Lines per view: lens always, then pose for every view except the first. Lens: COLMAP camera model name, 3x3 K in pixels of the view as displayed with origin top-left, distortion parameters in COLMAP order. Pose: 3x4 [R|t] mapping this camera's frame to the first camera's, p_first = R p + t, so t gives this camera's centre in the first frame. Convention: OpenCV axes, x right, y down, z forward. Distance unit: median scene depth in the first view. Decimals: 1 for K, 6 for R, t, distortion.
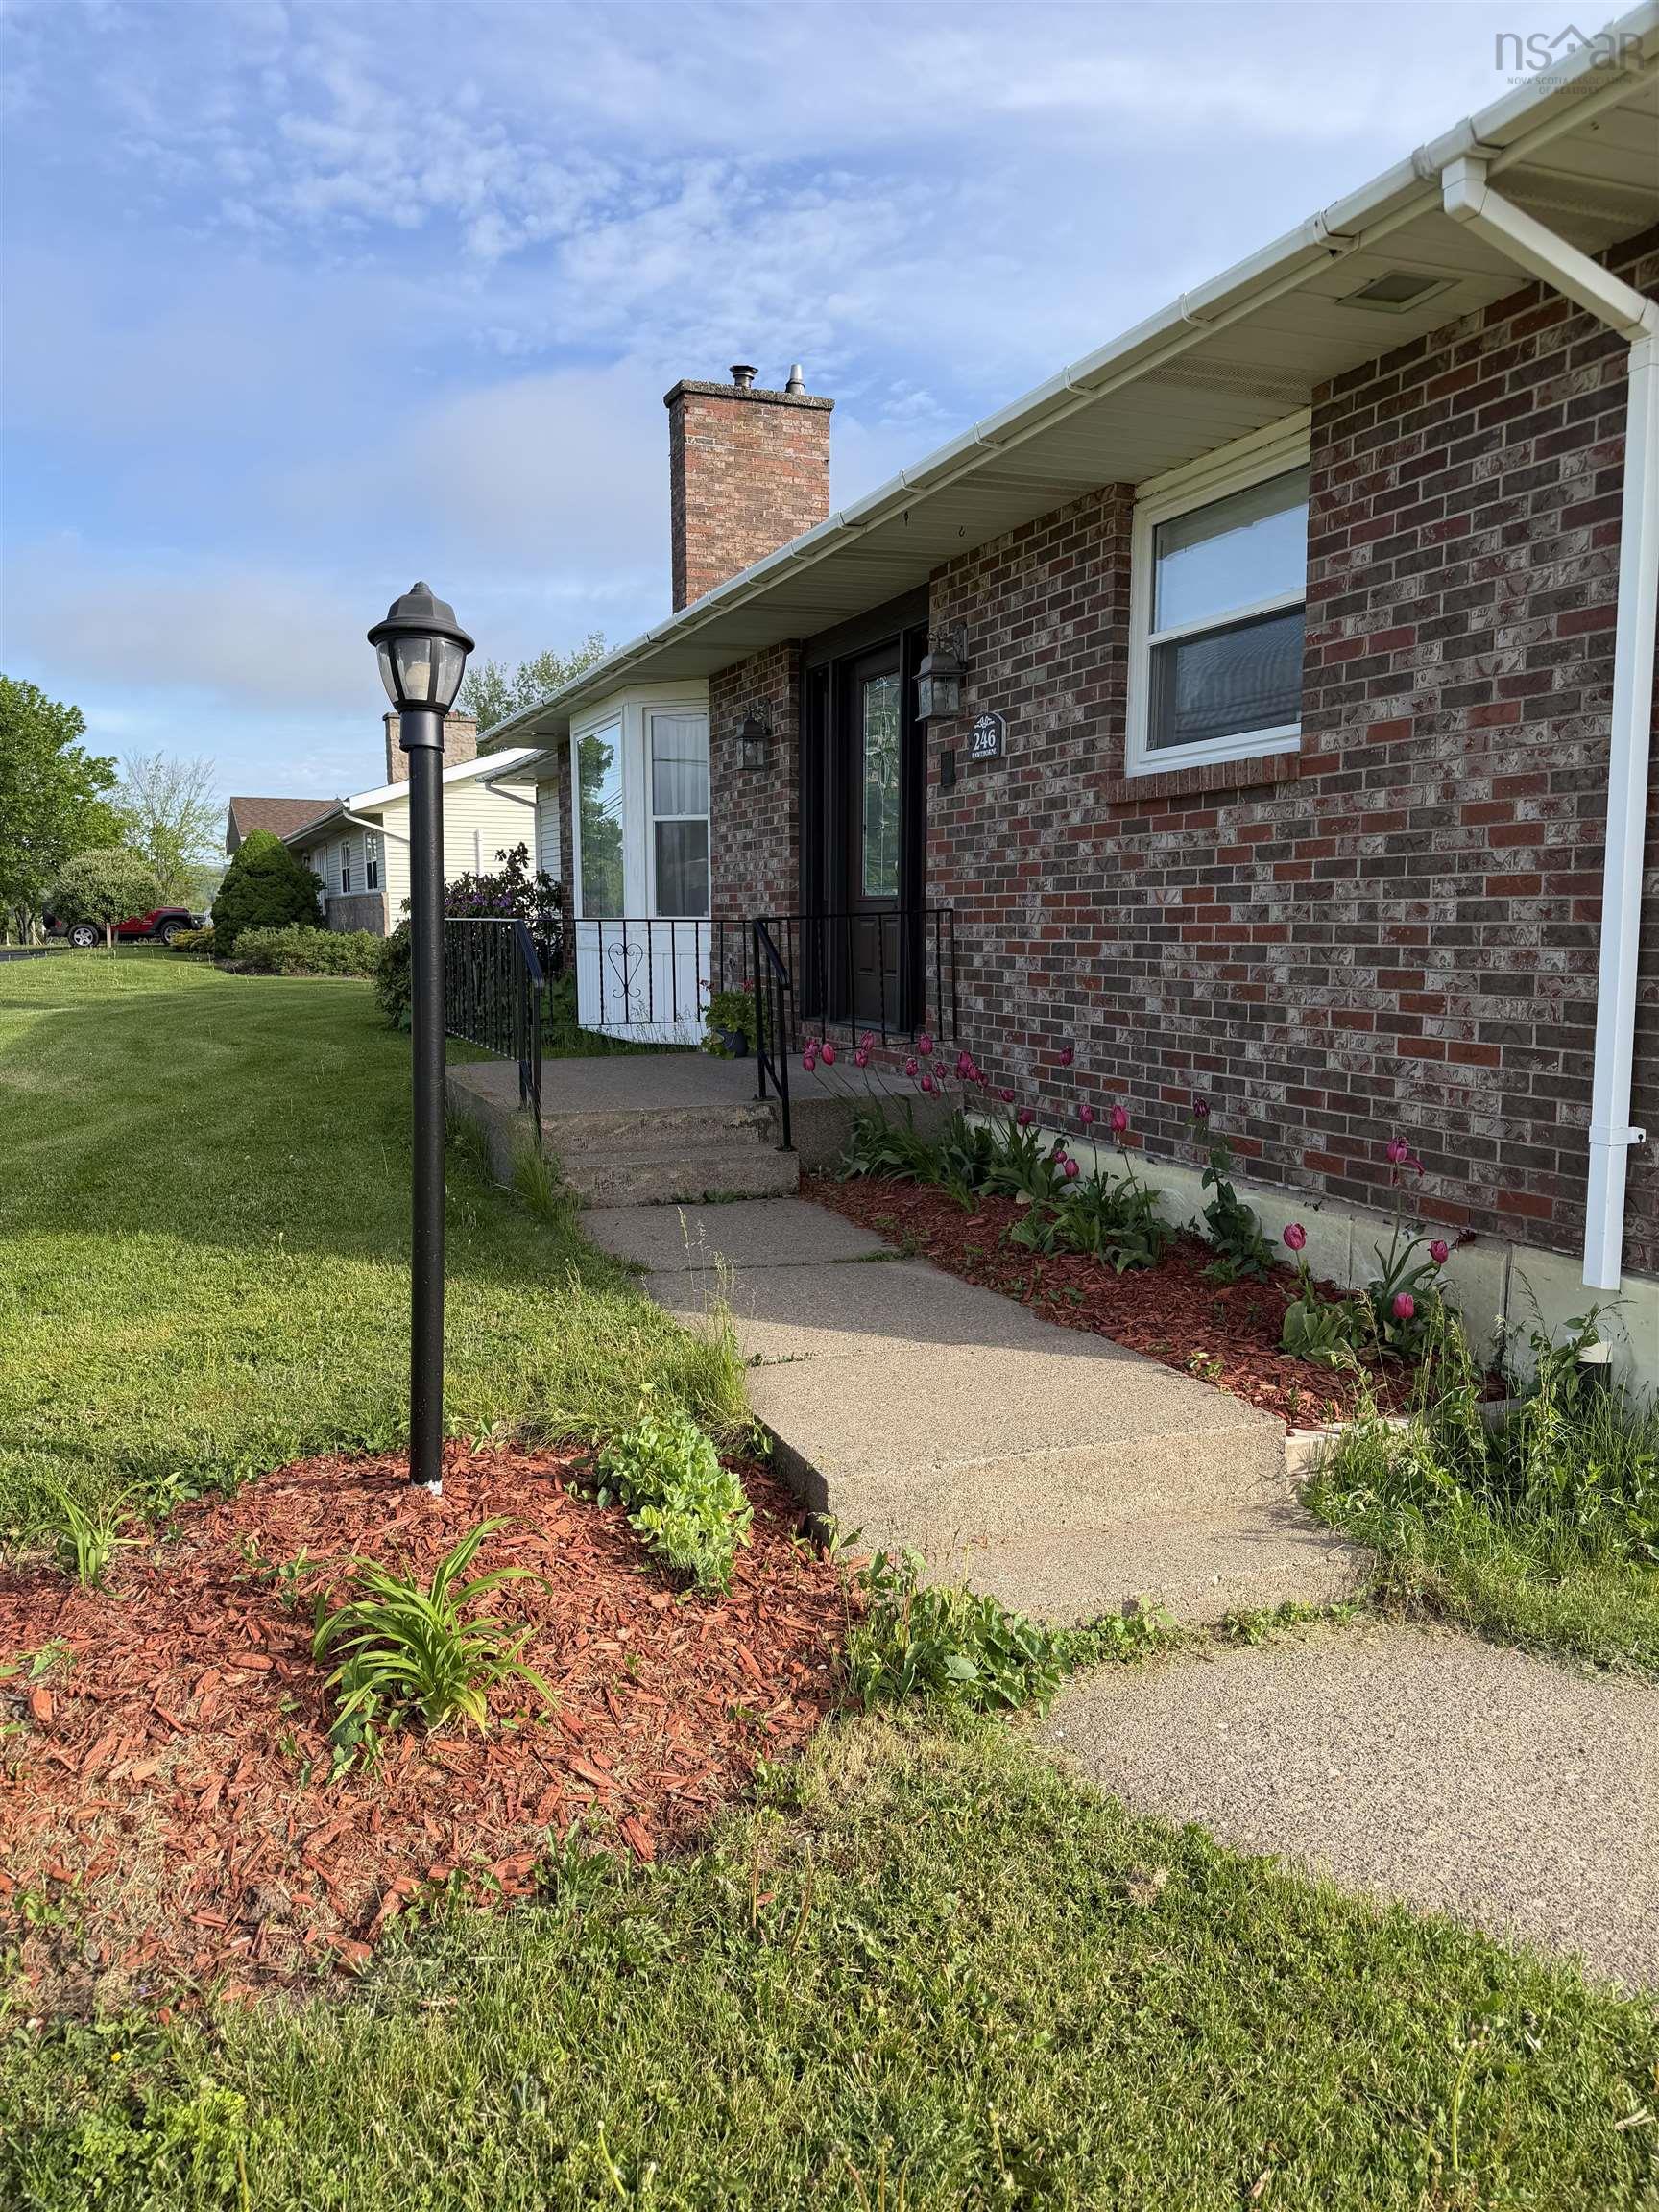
lens RADIAL K [[1457.5, 0, 818.2], [0, 1457.5, 1103.3], [0, 0, 1]] dist [-0.012139, -0.005568]
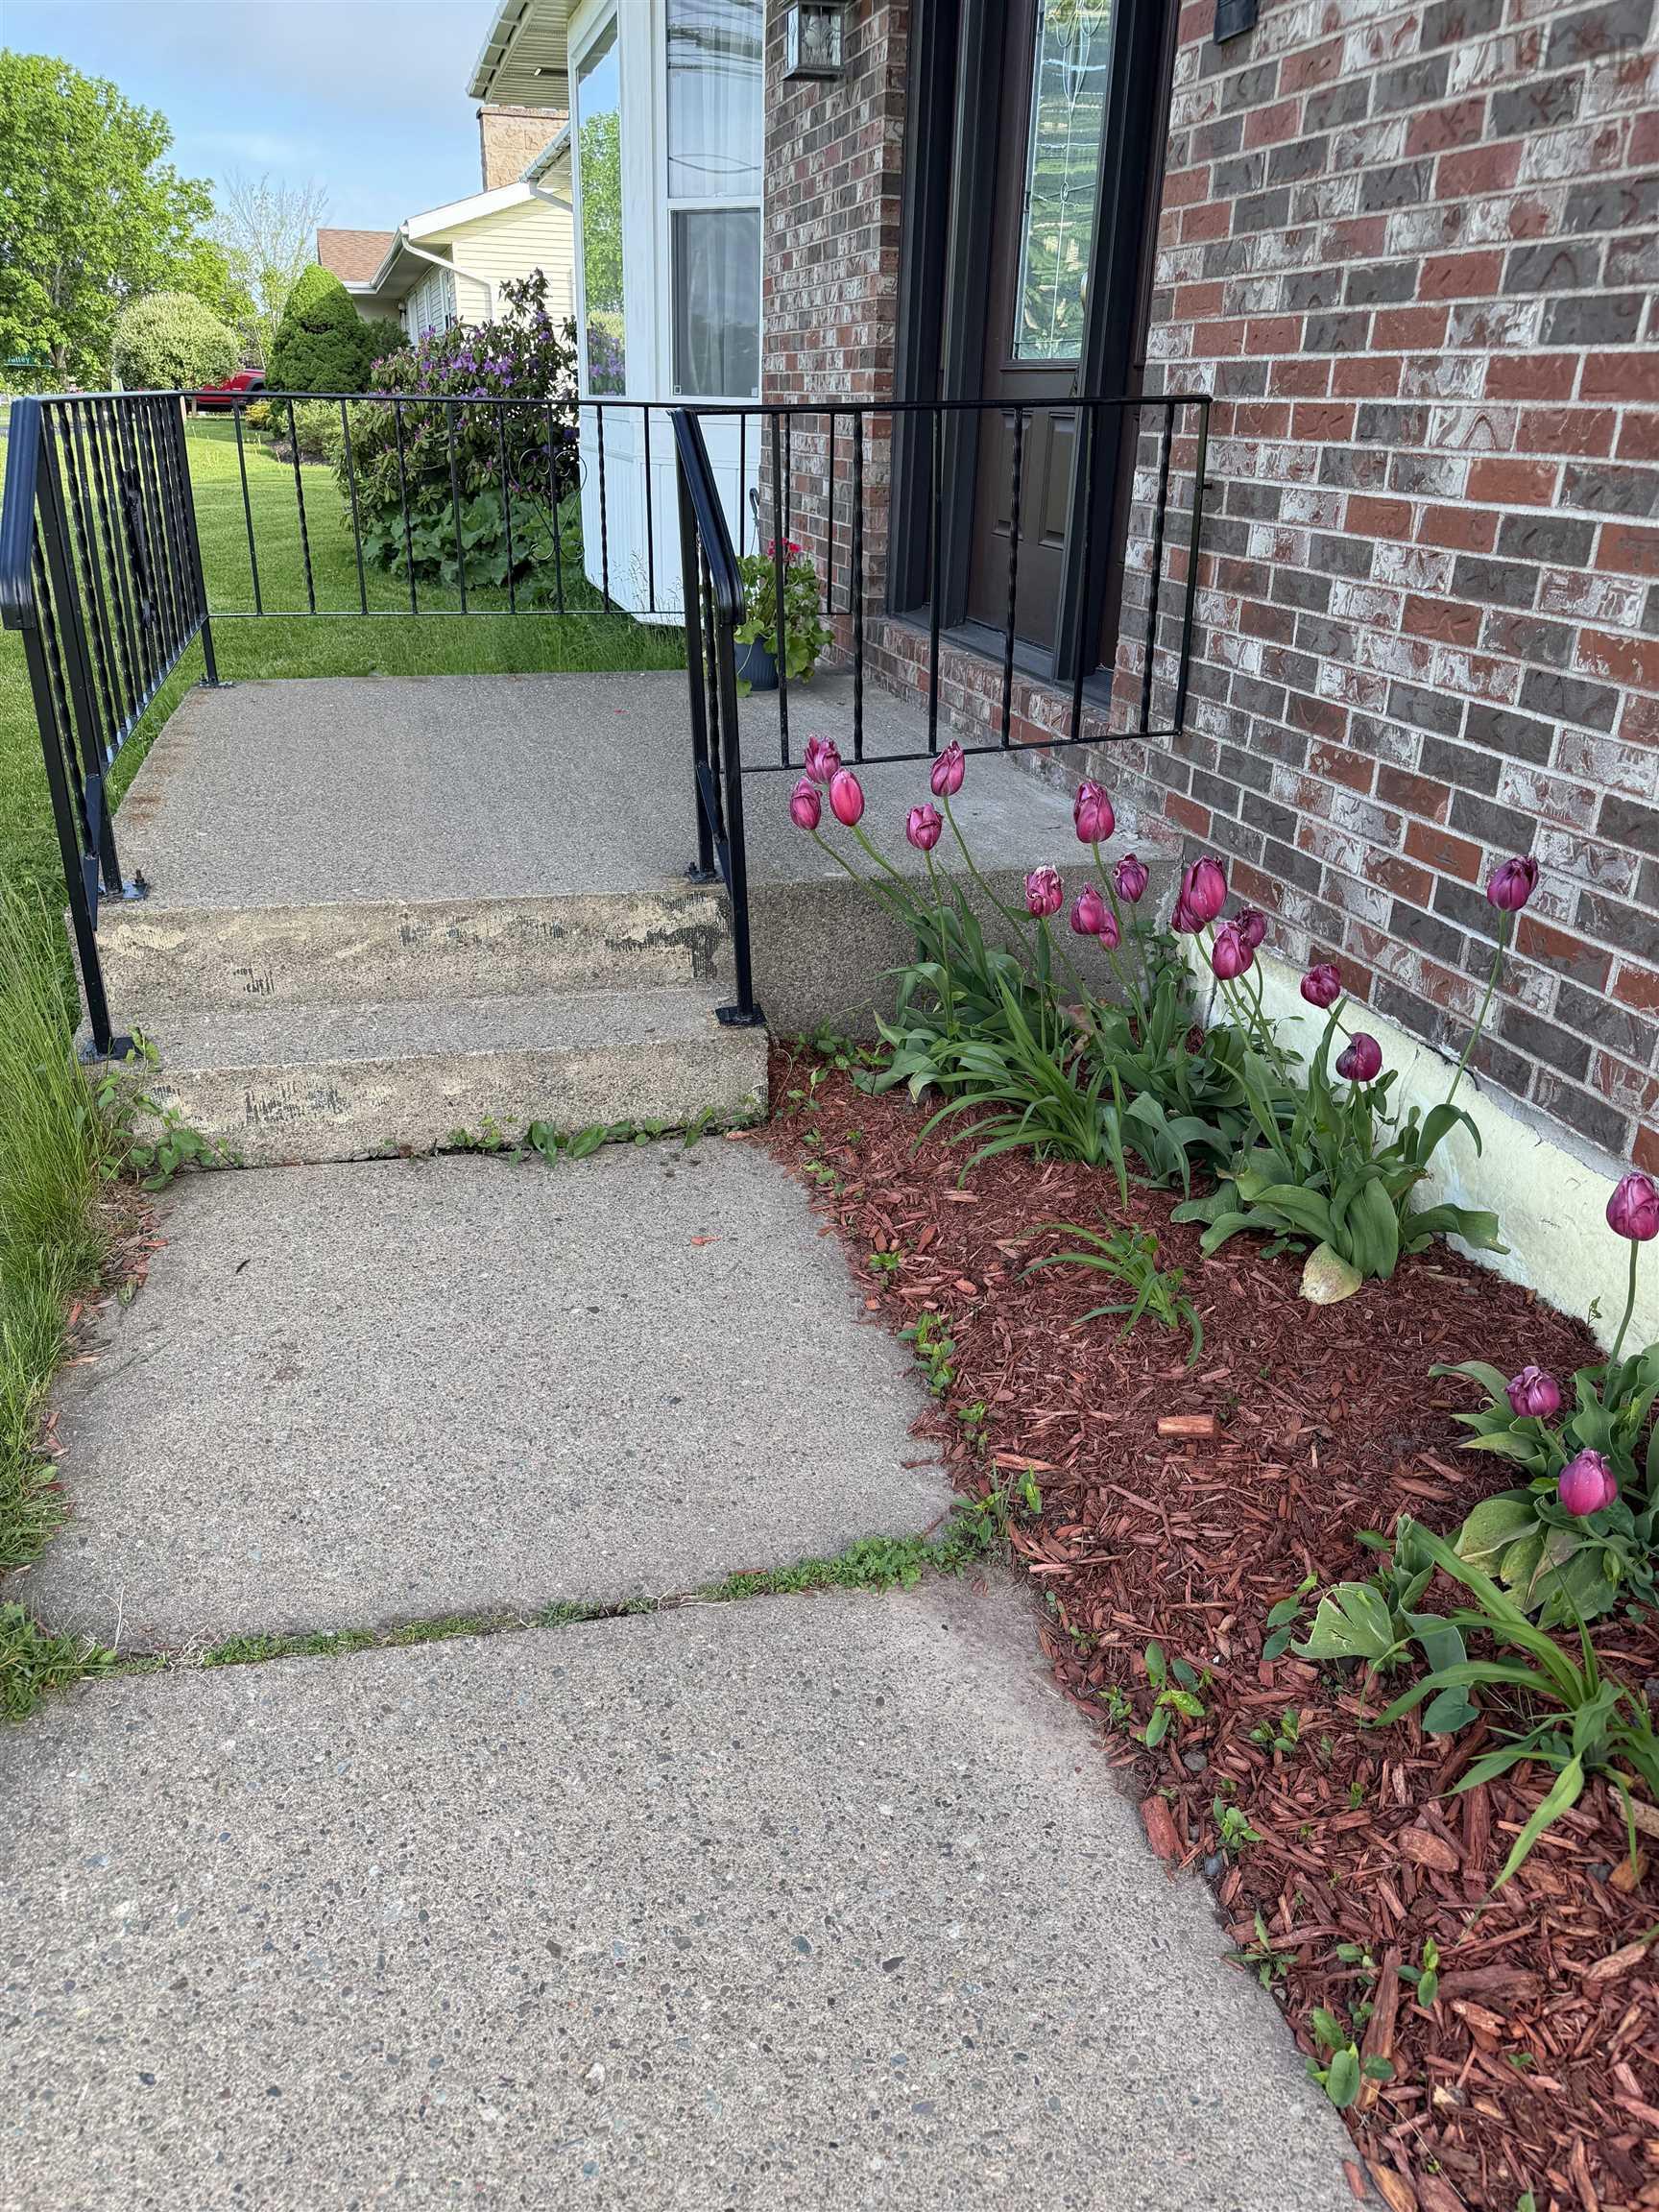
lens RADIAL K [[1457.5, 0, 818.2], [0, 1457.5, 1103.3], [0, 0, 1]] dist [-0.012139, -0.005568]
pose [[0.991645, 0.072273, -0.106845, 0.043982], [-0.034118, 0.945756, 0.323083, -0.077187], [0.124399, -0.316738, 0.940320, 0.569259]]
